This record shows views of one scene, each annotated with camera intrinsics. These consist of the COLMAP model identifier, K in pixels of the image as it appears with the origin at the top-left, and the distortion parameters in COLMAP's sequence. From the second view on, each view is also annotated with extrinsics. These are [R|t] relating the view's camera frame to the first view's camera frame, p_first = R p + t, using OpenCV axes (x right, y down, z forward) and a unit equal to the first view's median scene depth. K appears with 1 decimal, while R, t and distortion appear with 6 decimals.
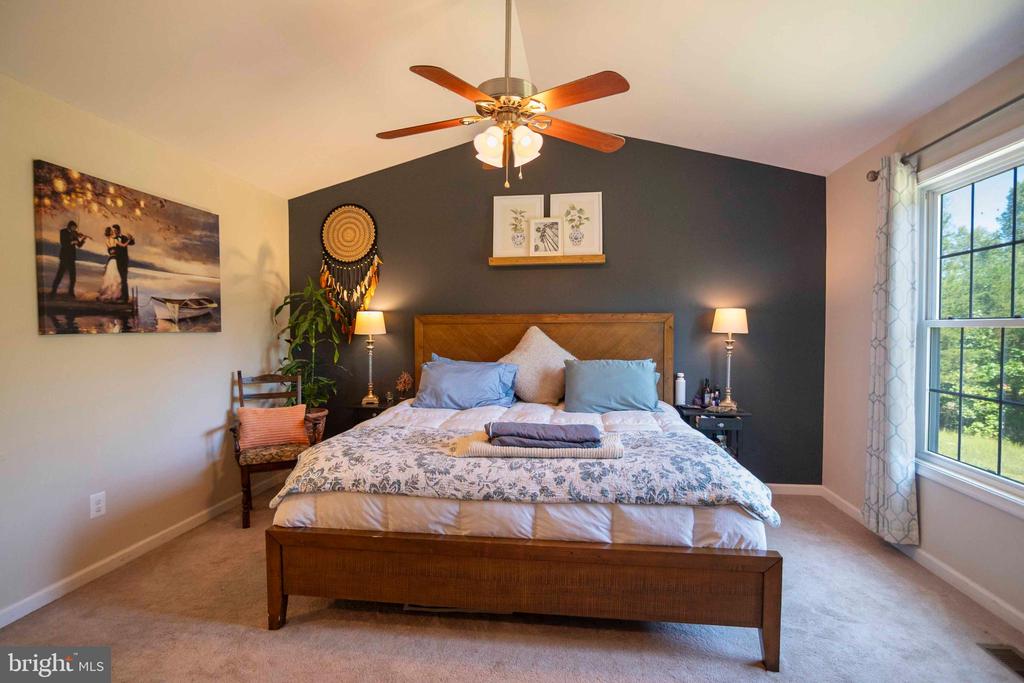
lens RADIAL K [[505.9, 0, 500.4], [0, 505.9, 346.5], [0, 0, 1]] dist [-0.039760, 0.014278]
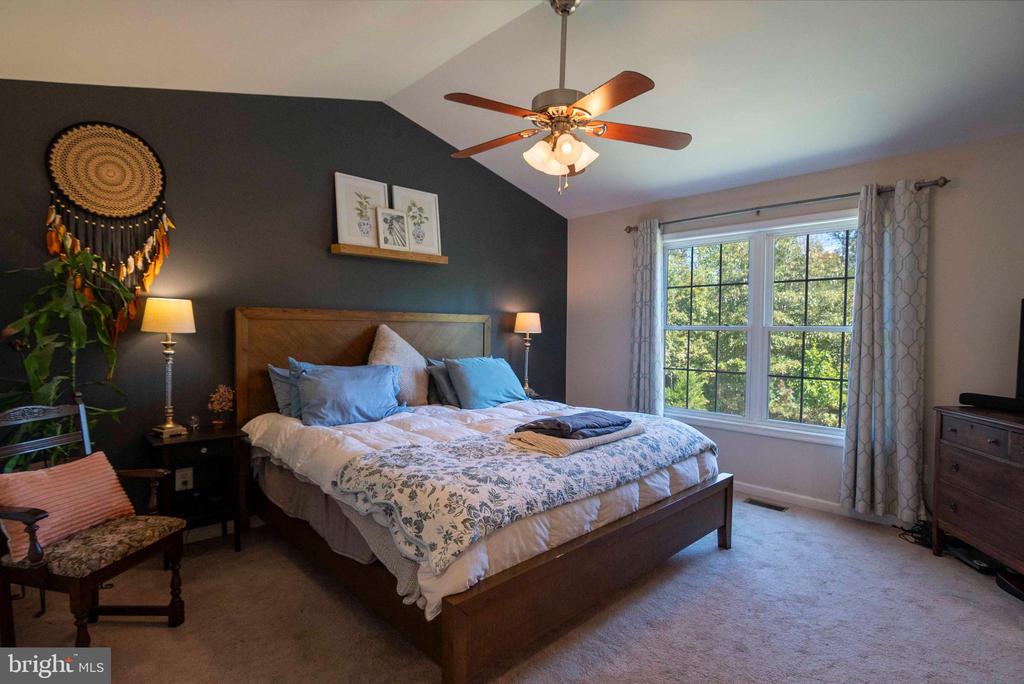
lens RADIAL K [[505.9, 0, 500.4], [0, 505.9, 347.0], [0, 0, 1]] dist [-0.039760, 0.014278]
pose [[0.629200, -0.017275, 0.777051, -0.516031], [0.014879, 0.999837, 0.010179, -0.005873], [-0.777101, 0.005157, 0.629355, 0.257100]]
